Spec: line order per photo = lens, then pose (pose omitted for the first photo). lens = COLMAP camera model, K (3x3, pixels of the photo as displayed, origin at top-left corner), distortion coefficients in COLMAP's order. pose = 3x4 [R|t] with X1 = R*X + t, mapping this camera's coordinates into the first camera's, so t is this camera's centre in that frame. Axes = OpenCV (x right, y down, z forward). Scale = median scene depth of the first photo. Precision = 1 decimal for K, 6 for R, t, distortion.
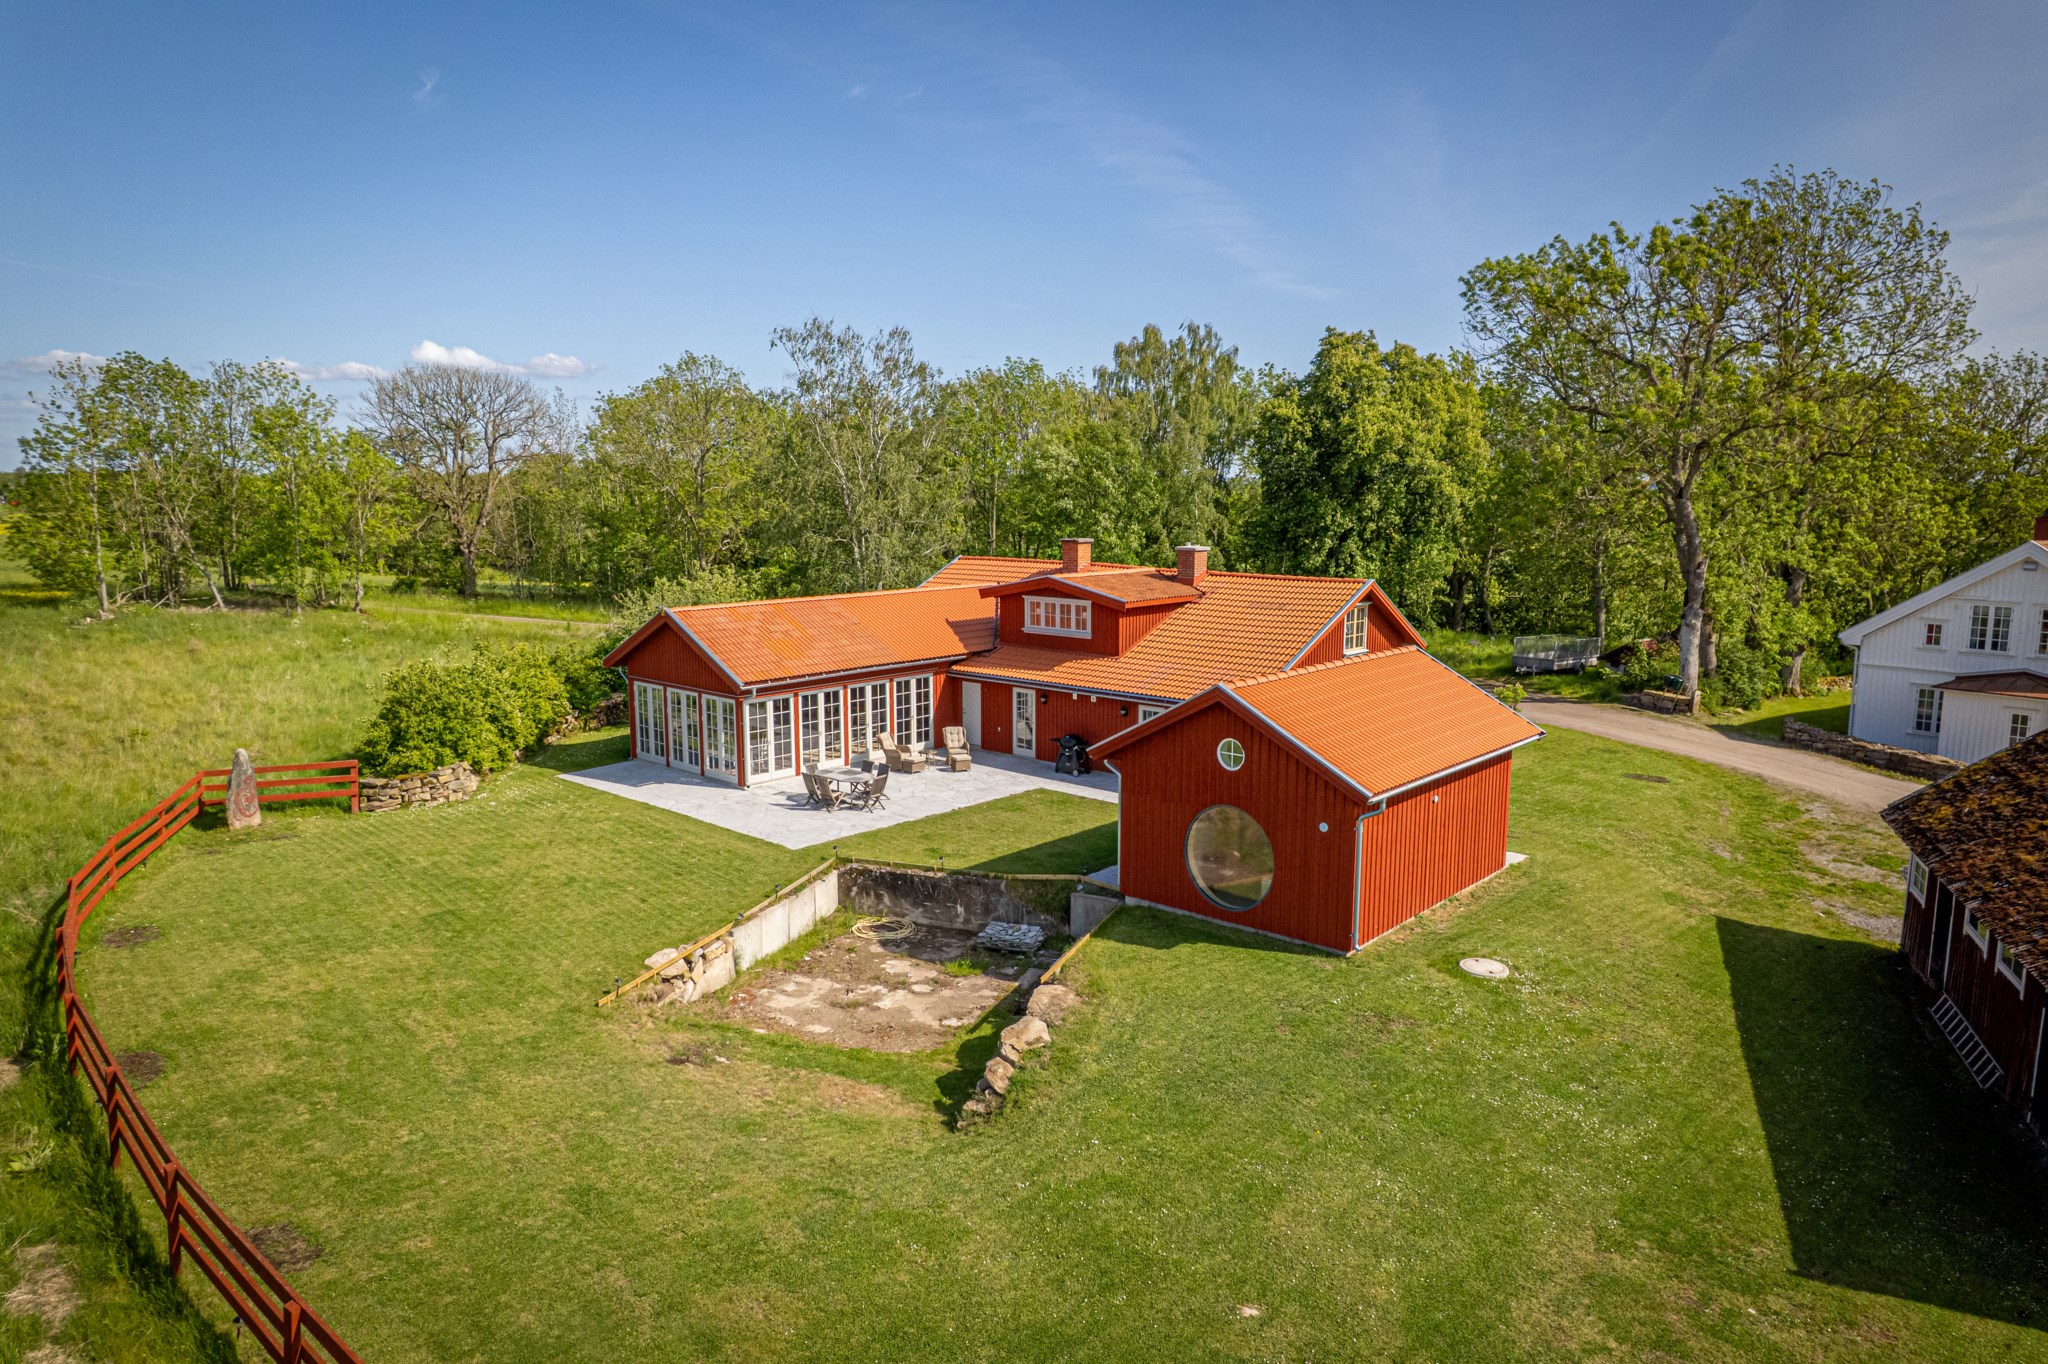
lens RADIAL K [[1310.5, 0, 1024.0], [0, 1310.5, 682.0], [0, 0, 1]] dist [-0.086926, 0.057505]
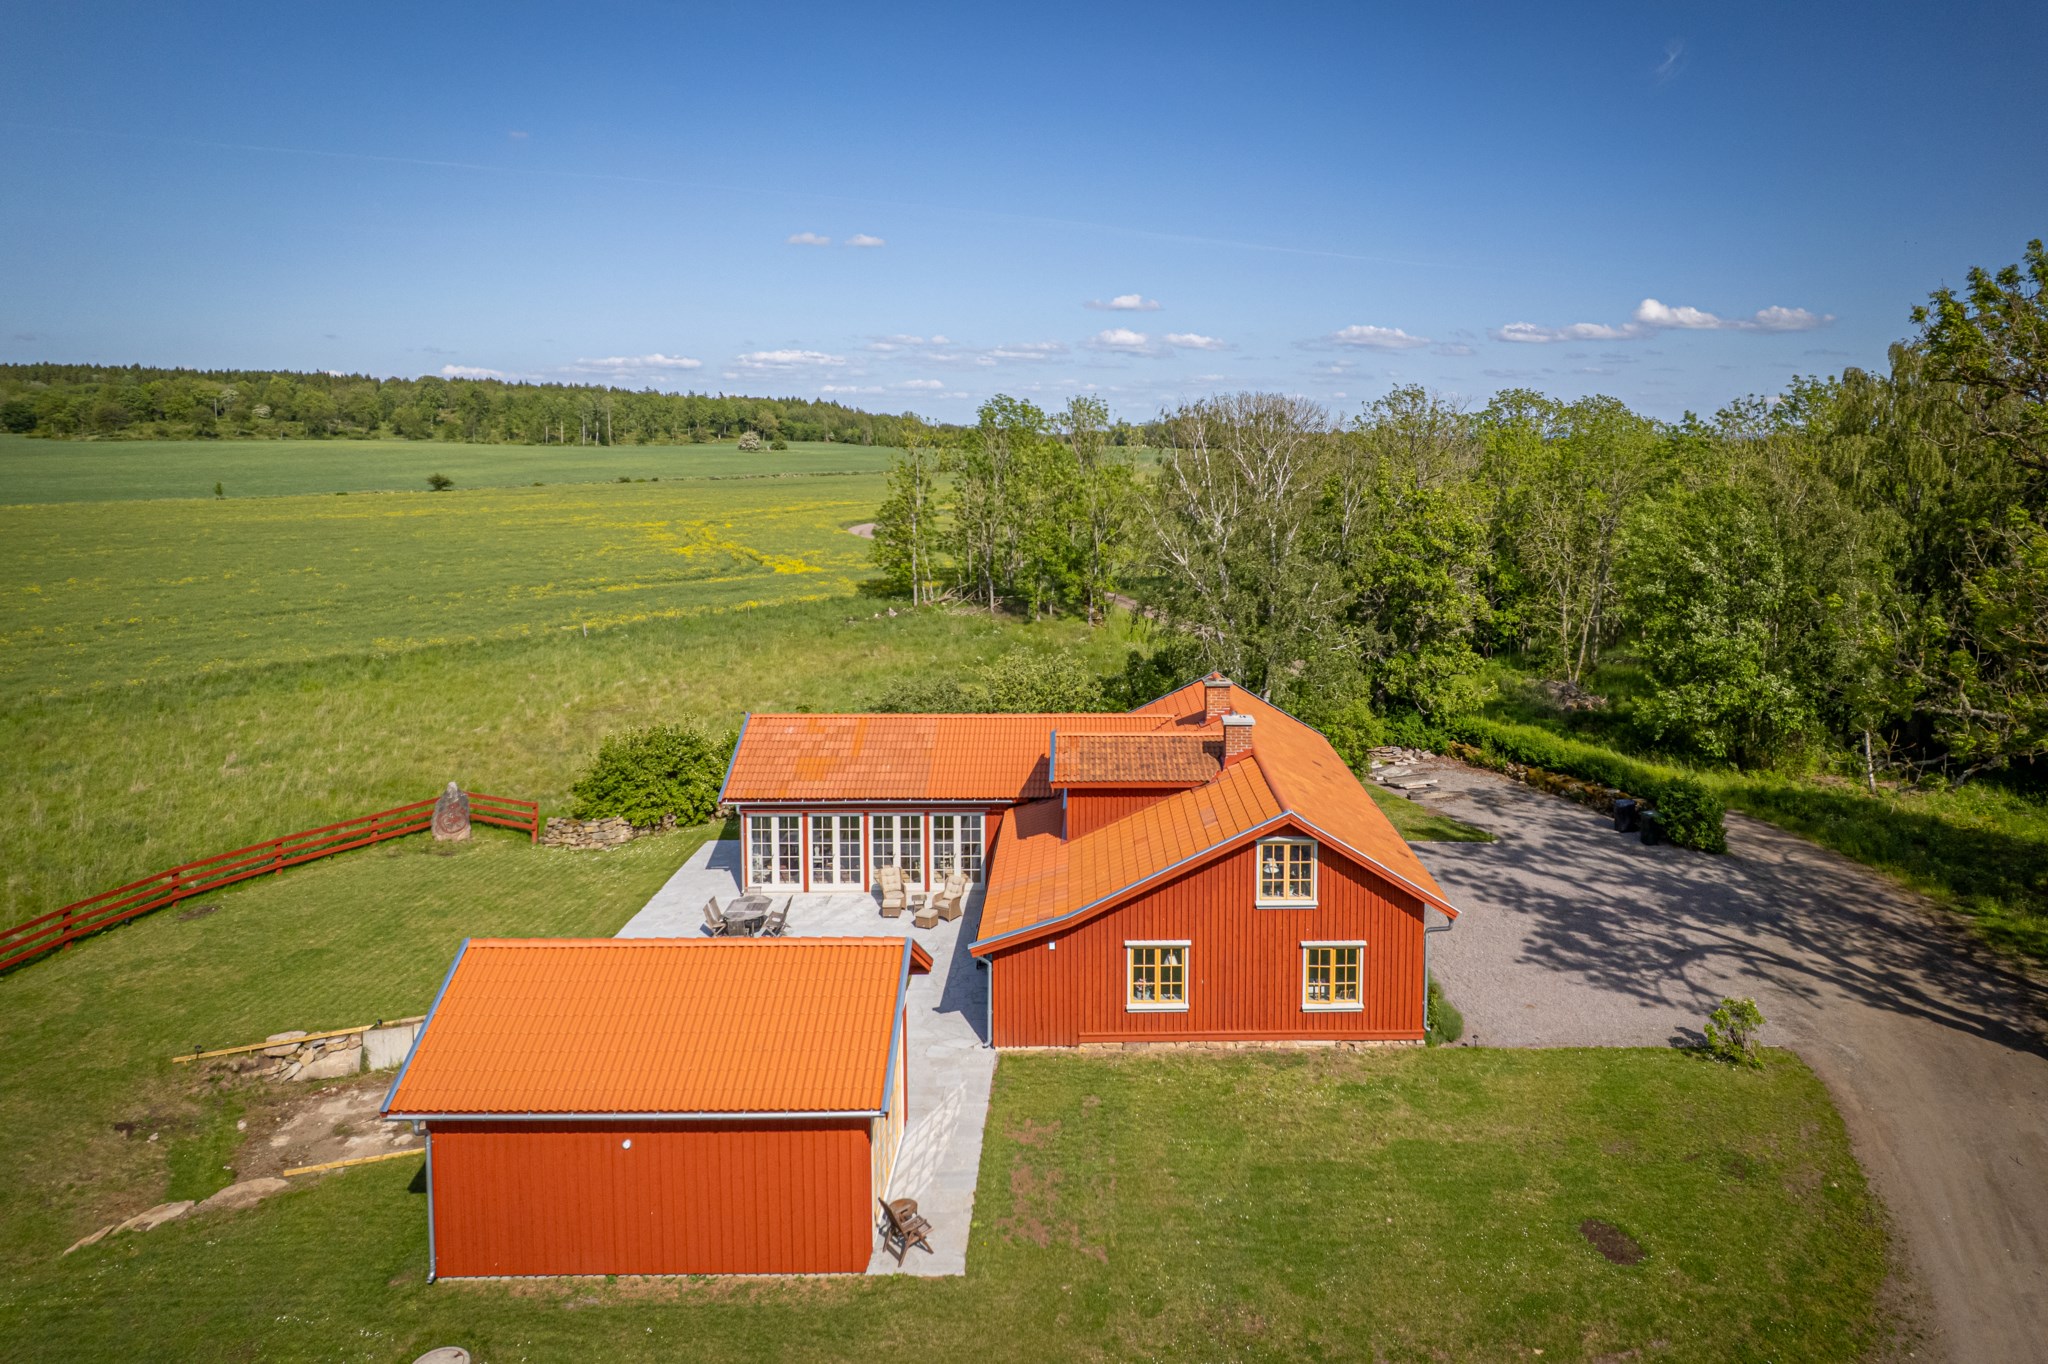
lens RADIAL K [[1310.5, 0, 1024.0], [0, 1310.5, 682.0], [0, 0, 1]] dist [-0.086926, 0.057505]
pose [[0.725971, 0.114237, -0.678171, 0.598955], [-0.119495, 0.992061, 0.039194, -0.146685], [0.677264, 0.052584, 0.733858, 0.359659]]
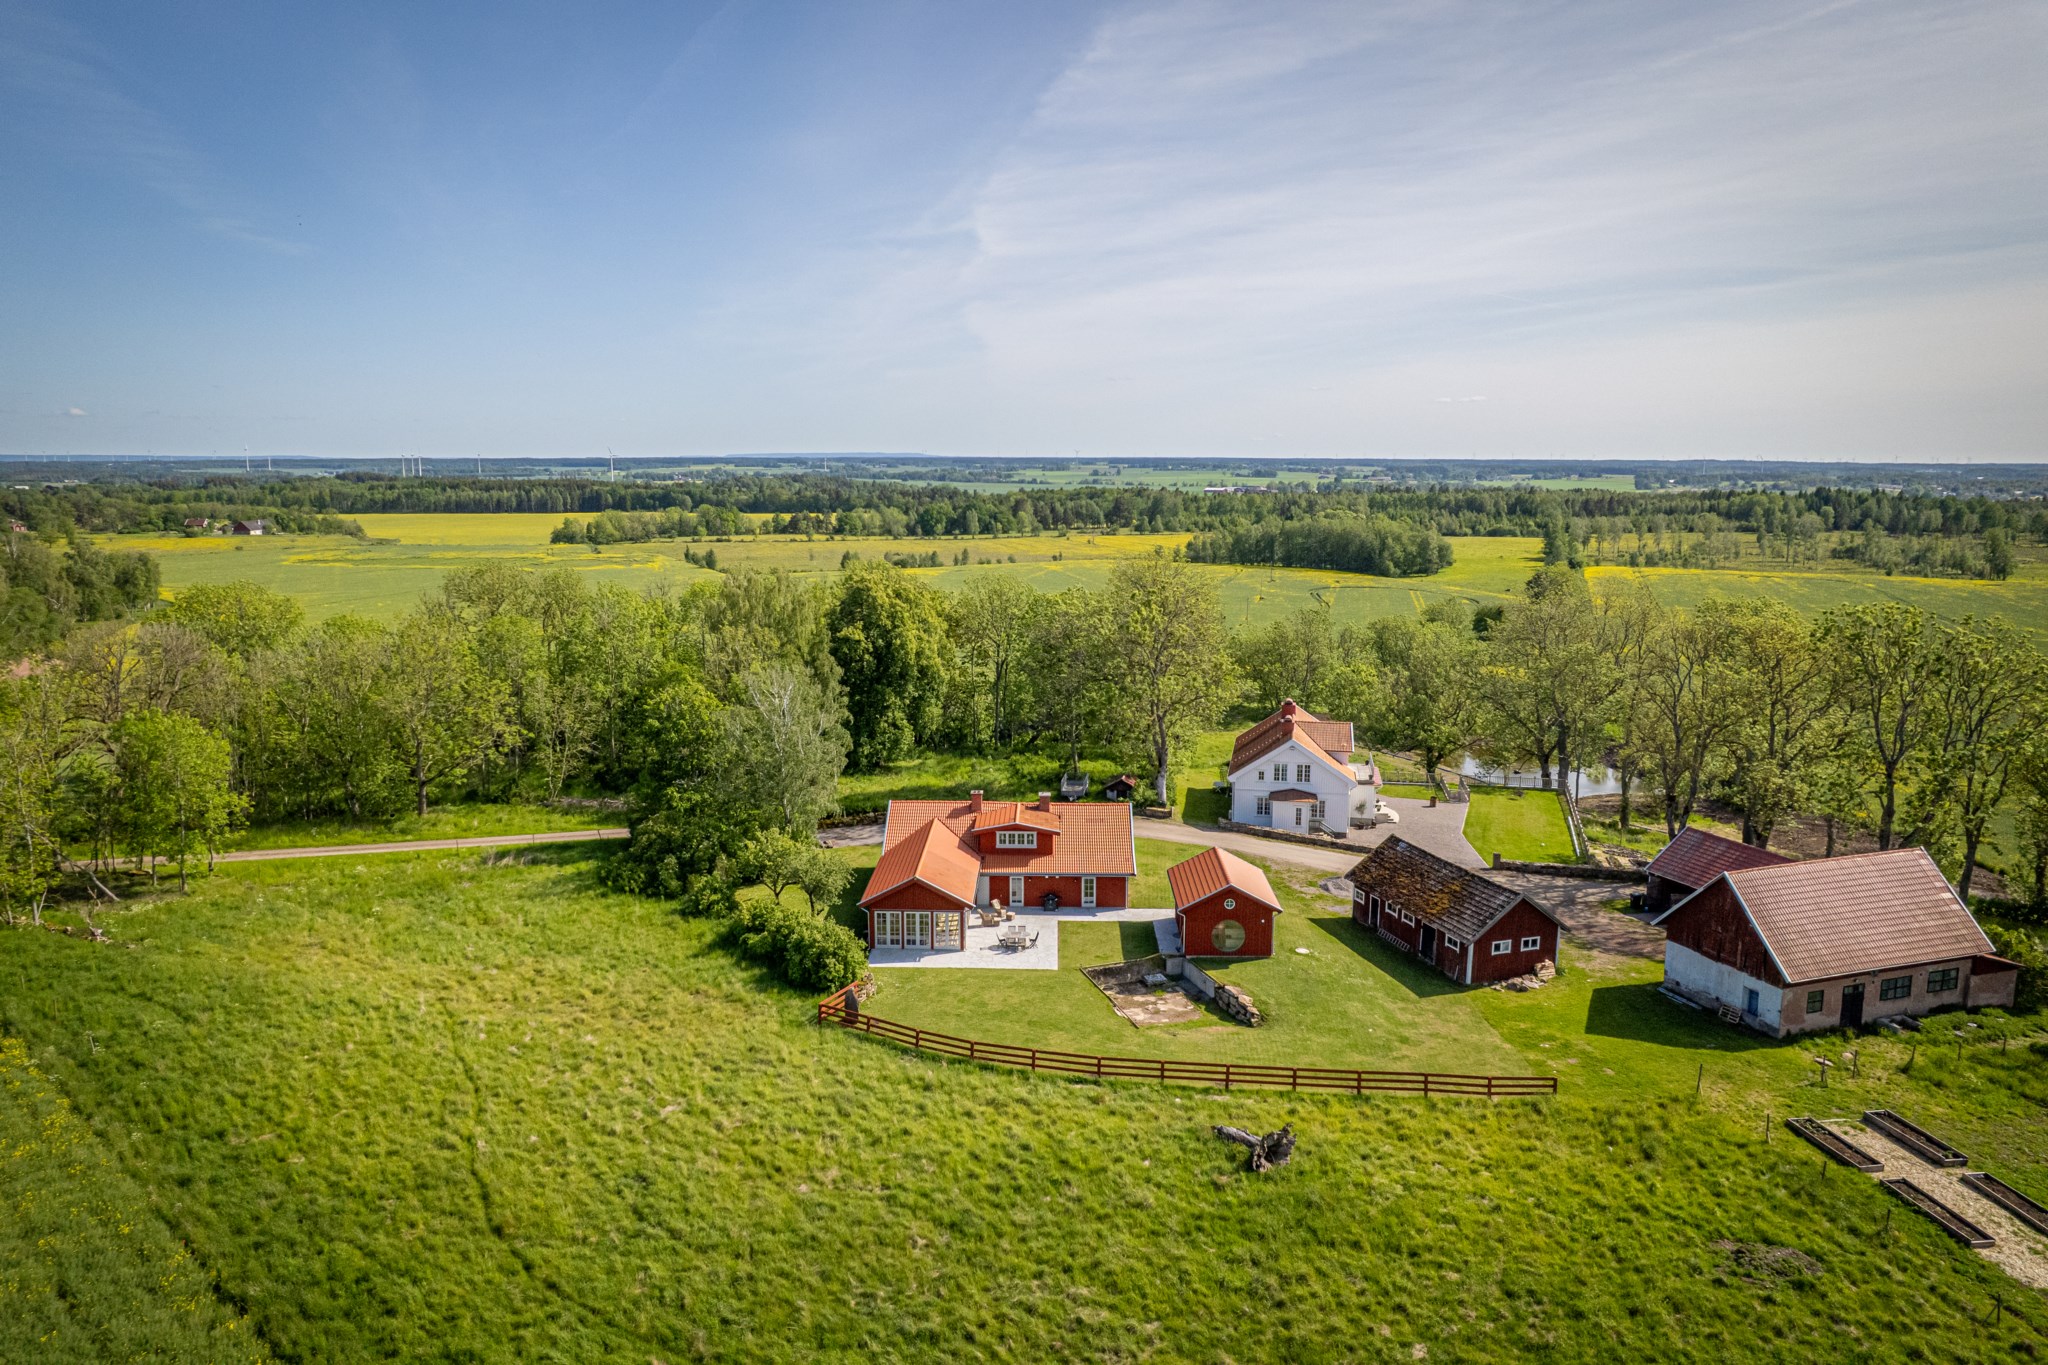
lens RADIAL K [[1310.5, 0, 1024.0], [0, 1310.5, 682.5], [0, 0, 1]] dist [-0.086926, 0.057505]
pose [[0.758258, -0.099946, 0.644248, -1.387973], [0.092650, 0.994669, 0.045264, -0.421317], [-0.645338, 0.025368, 0.763476, -0.701895]]
